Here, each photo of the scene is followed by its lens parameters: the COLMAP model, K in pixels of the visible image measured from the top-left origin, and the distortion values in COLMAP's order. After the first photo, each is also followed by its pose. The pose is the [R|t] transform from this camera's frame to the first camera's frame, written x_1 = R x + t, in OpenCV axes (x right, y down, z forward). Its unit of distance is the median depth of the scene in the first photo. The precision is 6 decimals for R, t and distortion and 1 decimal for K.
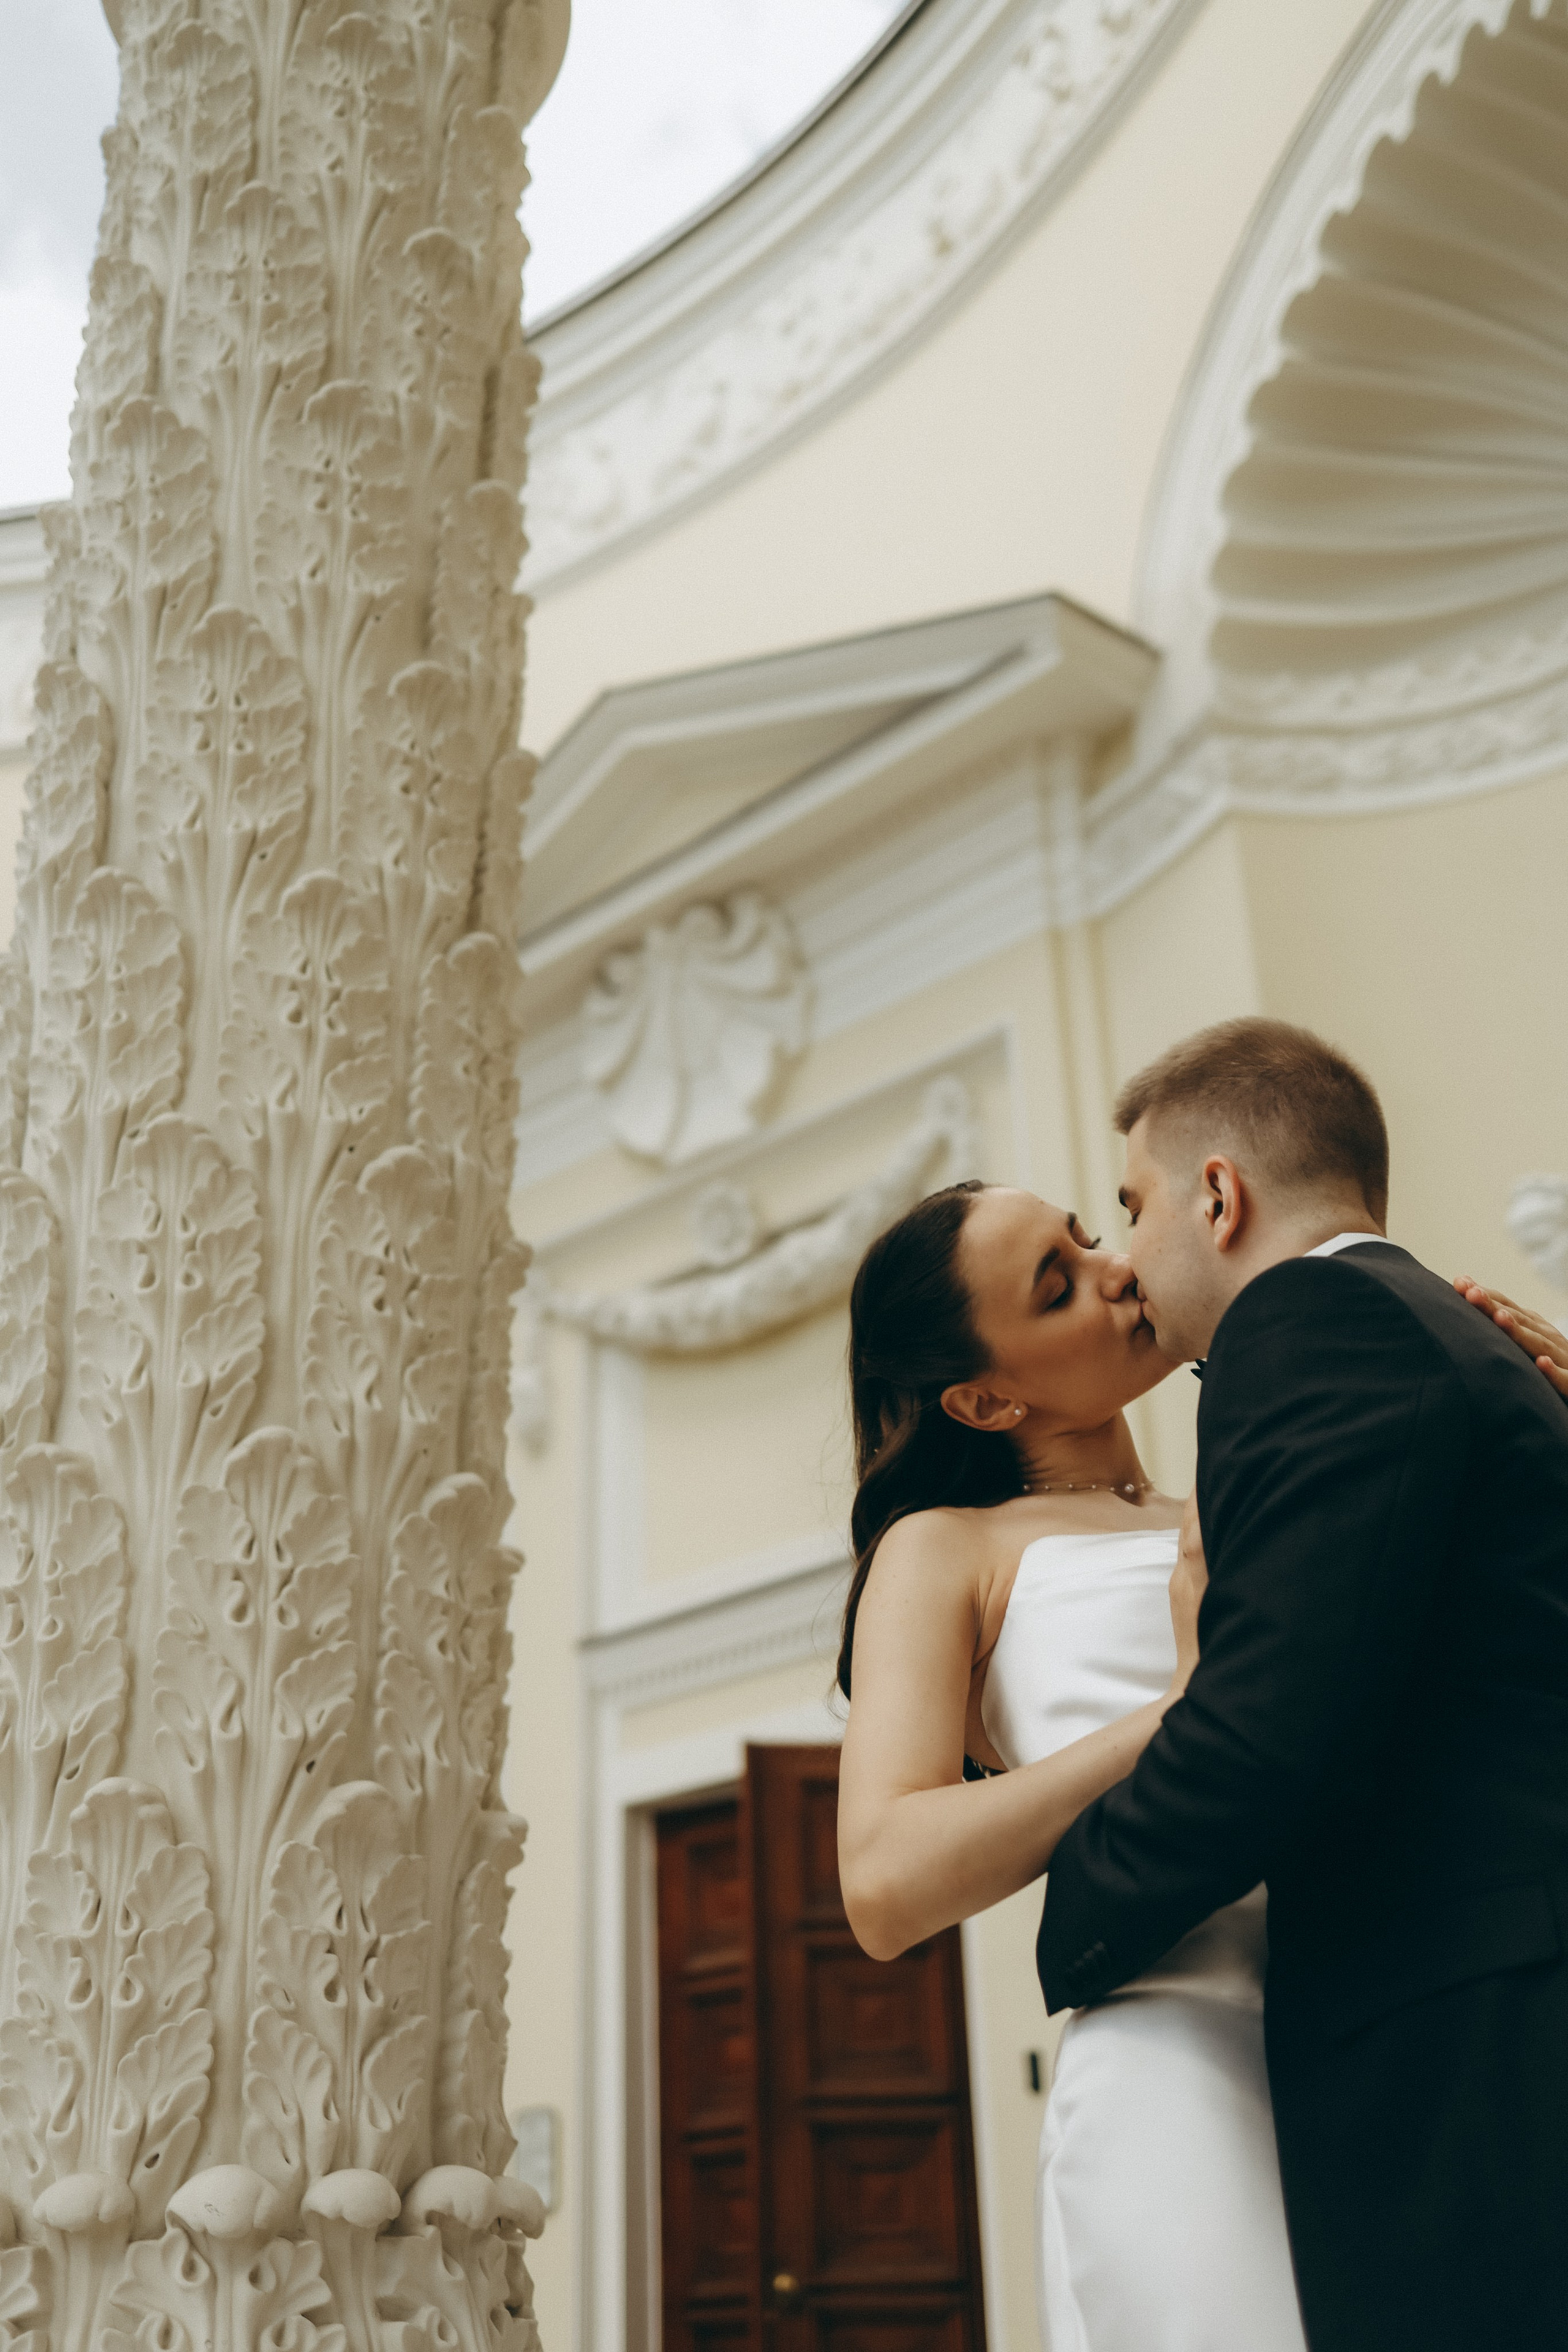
lens RADIAL K [[2438.4, 0, 761.8], [0, 2438.4, 1185.2], [0, 0, 1]] dist [-0.001658, 0.001172]
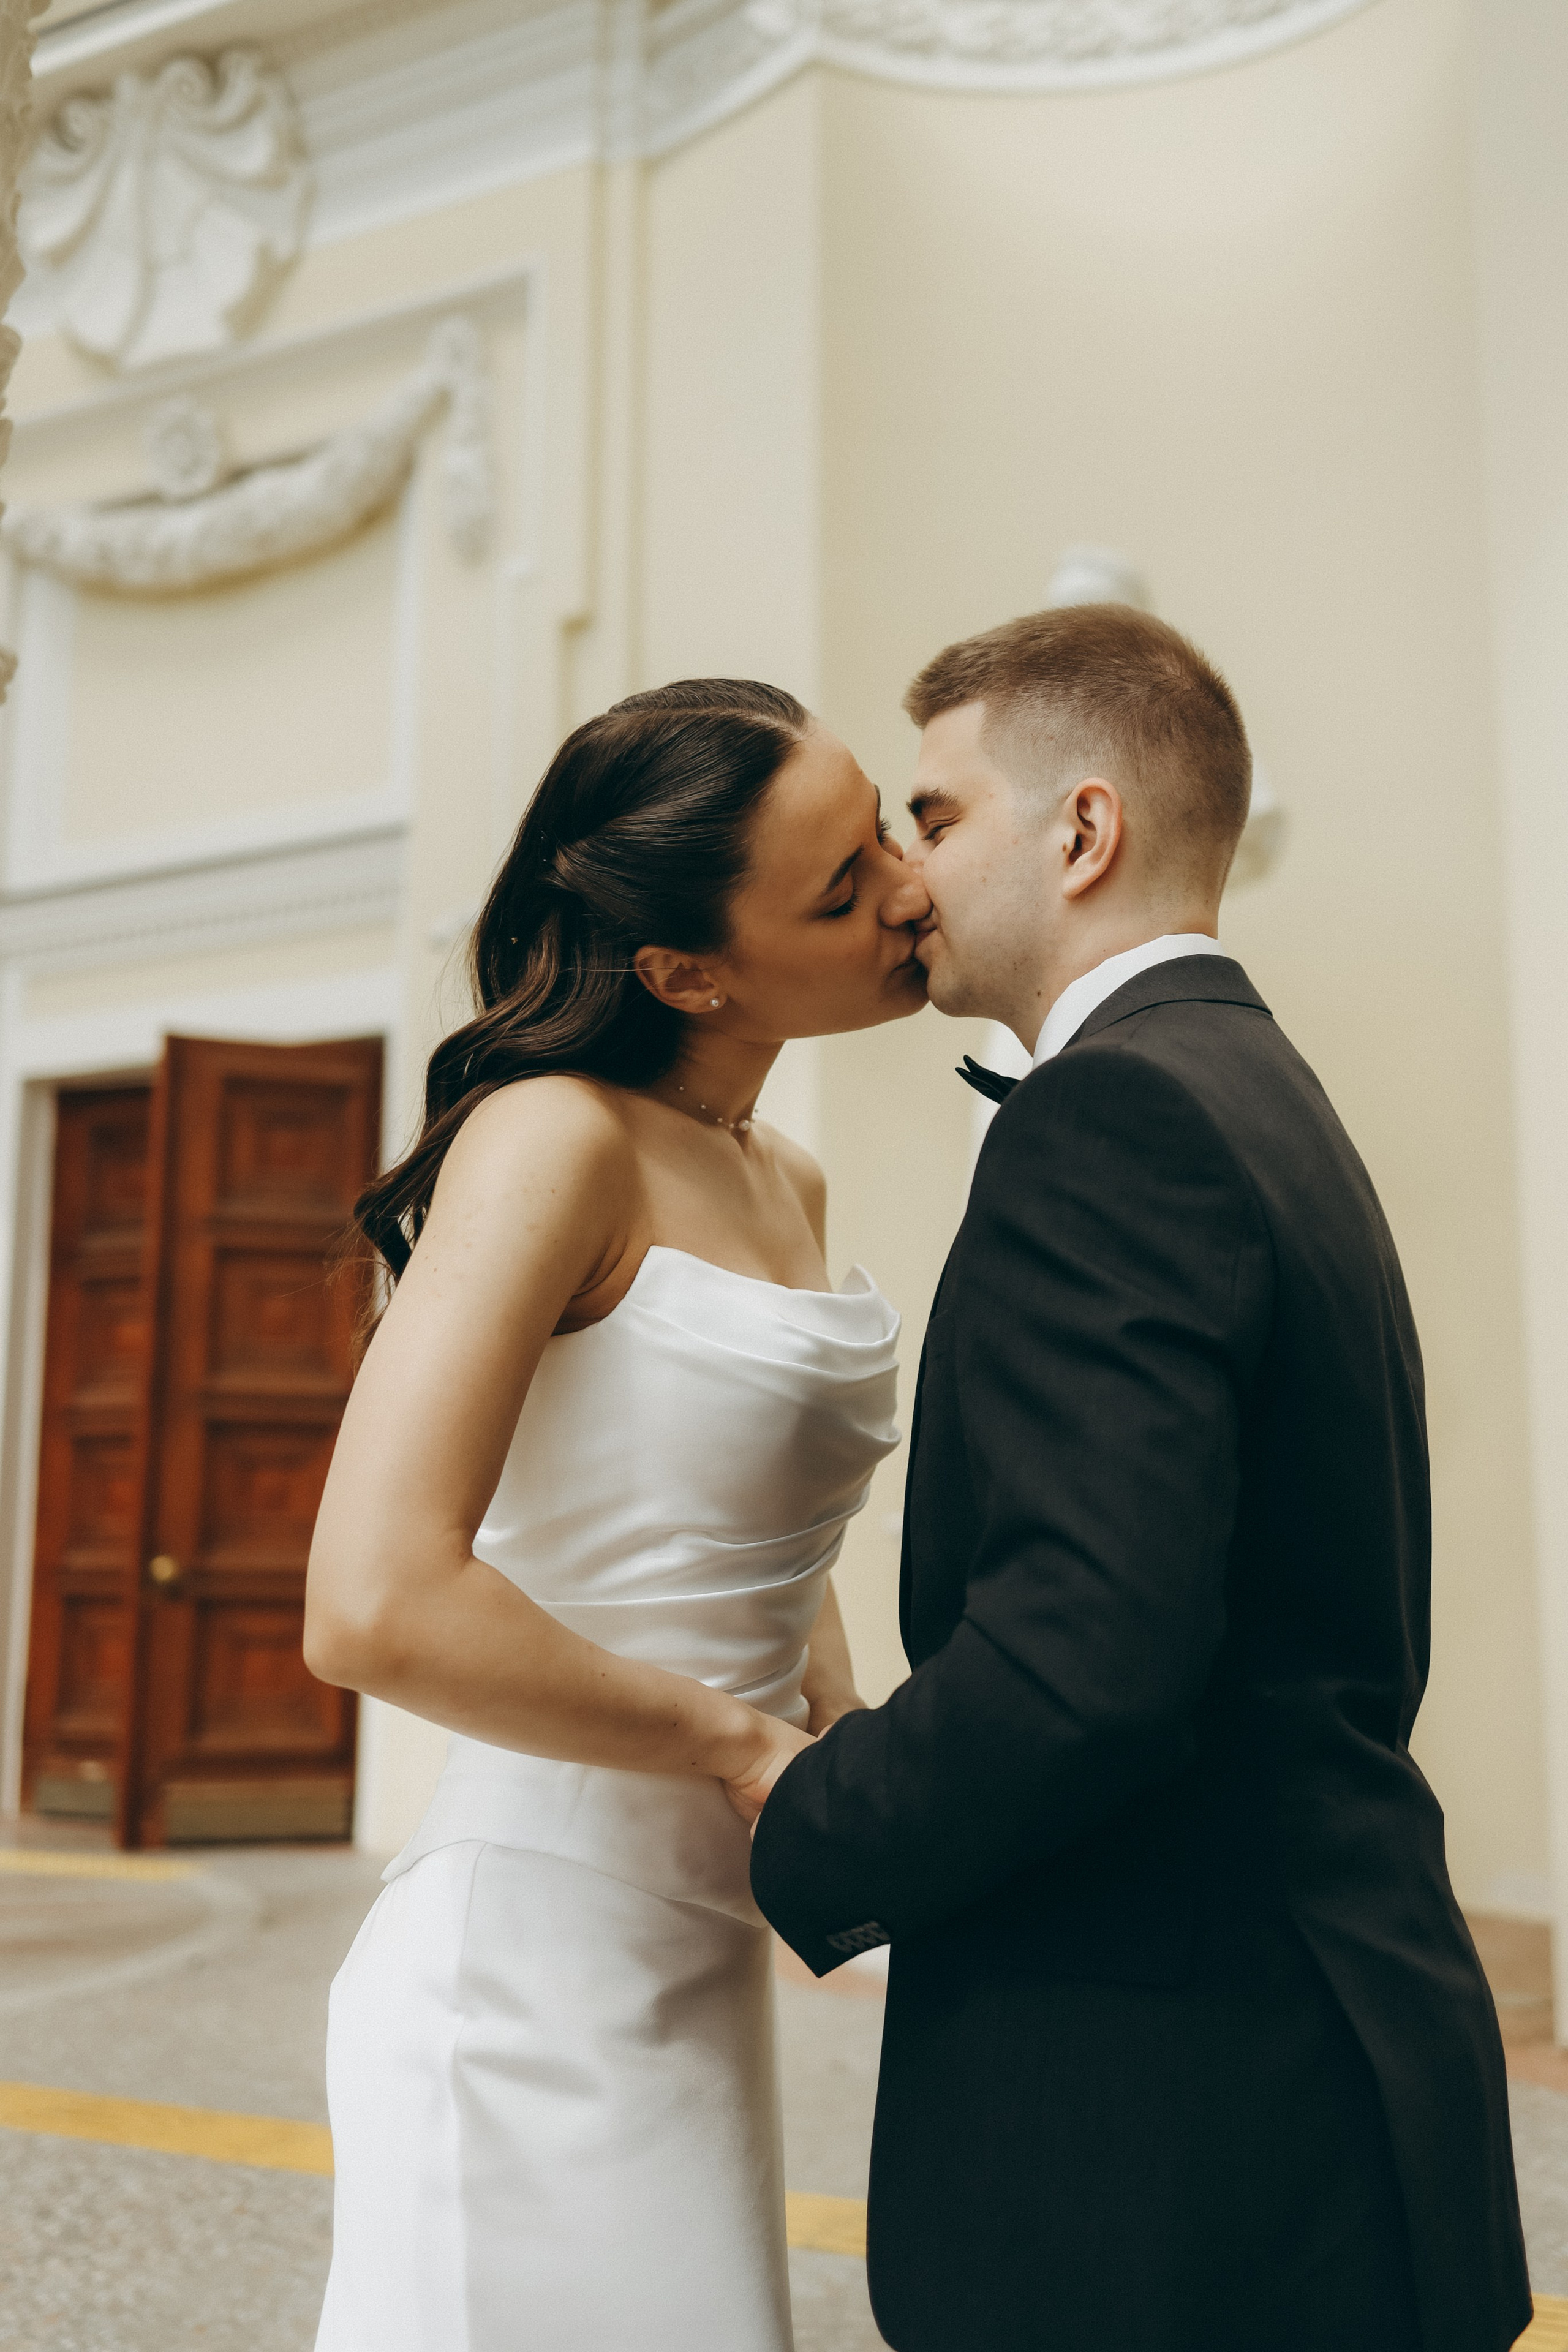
lens RADIAL K [[2514.7, 0, 797.9], [0, 2514.7, 1142.8], [0, 0, 1]] dist [0.012693, -0.005120]
pose [[0.965192, 0.078262, 0.249559, -0.041883], [-0.143838, 0.955760, 0.256579, -0.046957], [-0.218438, -0.283544, 0.933749, 0.154108]]
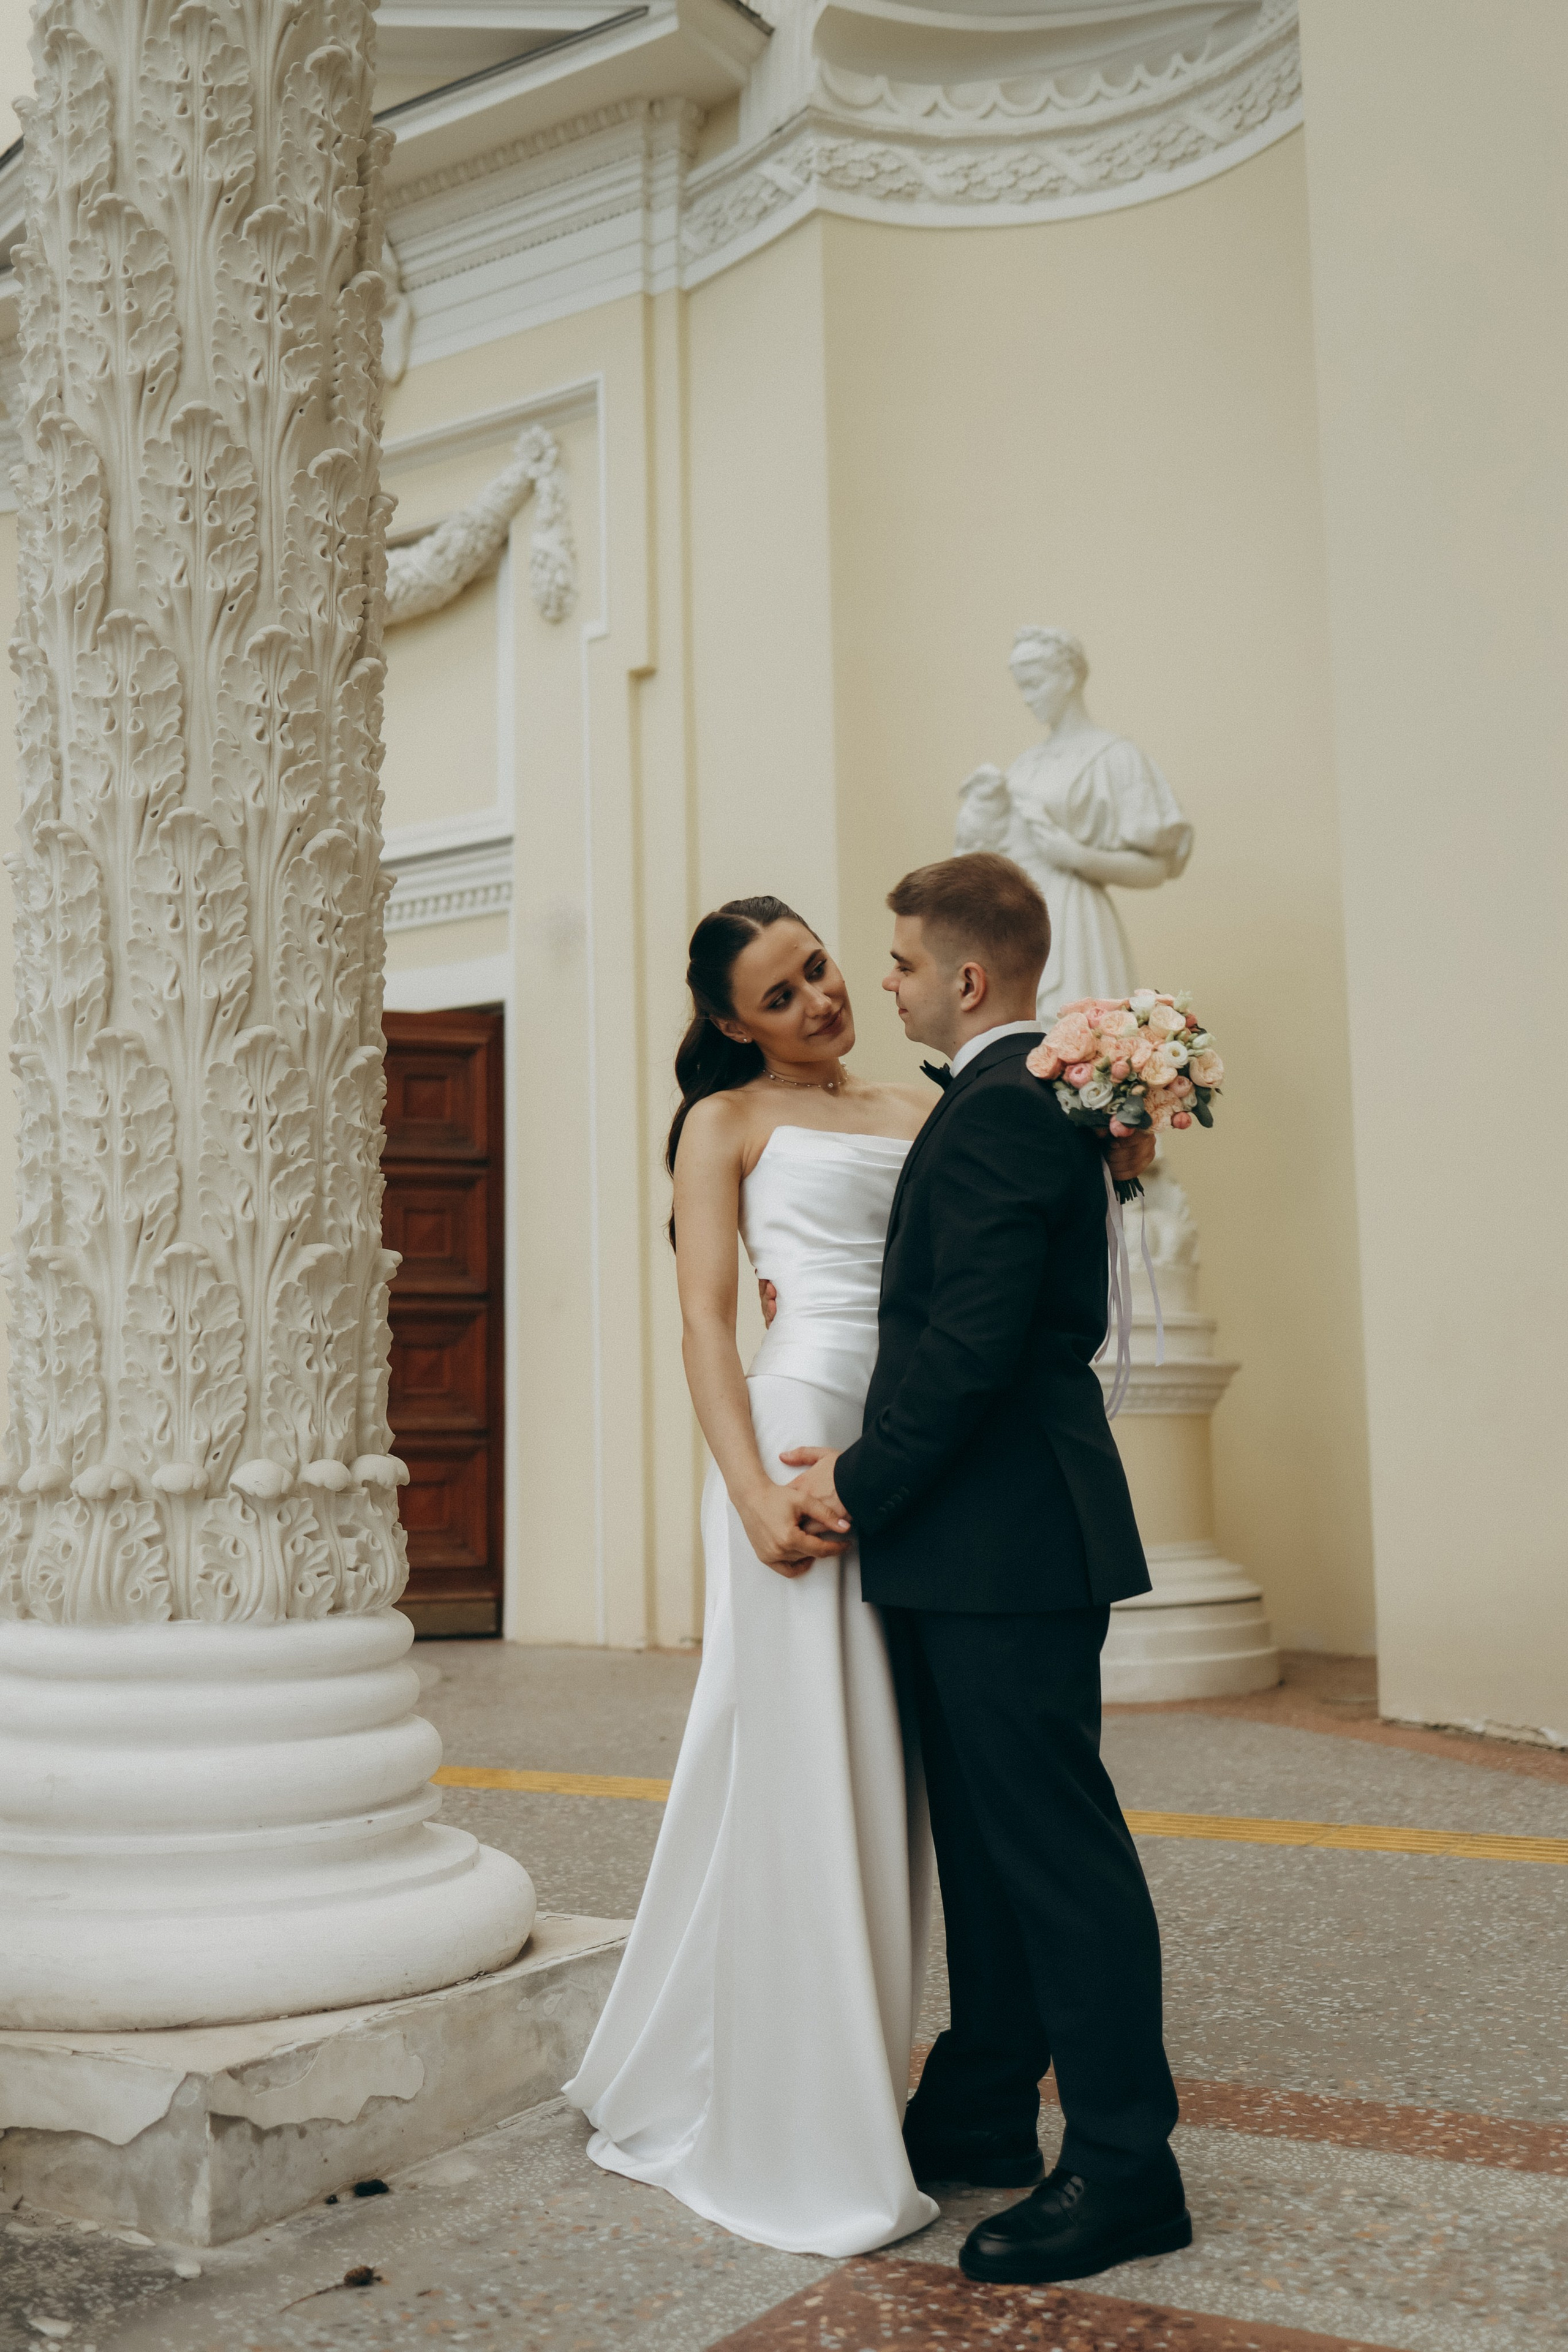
lens RADIAL K [[2337.5, 0, 764.5], [0, 2337.5, 1208.7], [0, 0, 1]] dist [-0.010692, -0.012523]
pose [[0.974855, 0.034927, 0.220087, -0.183028], [-0.107169, 0.939409, 0.325615, -0.275958], [-0.195379, -0.341014, 0.919531, -0.437489]]
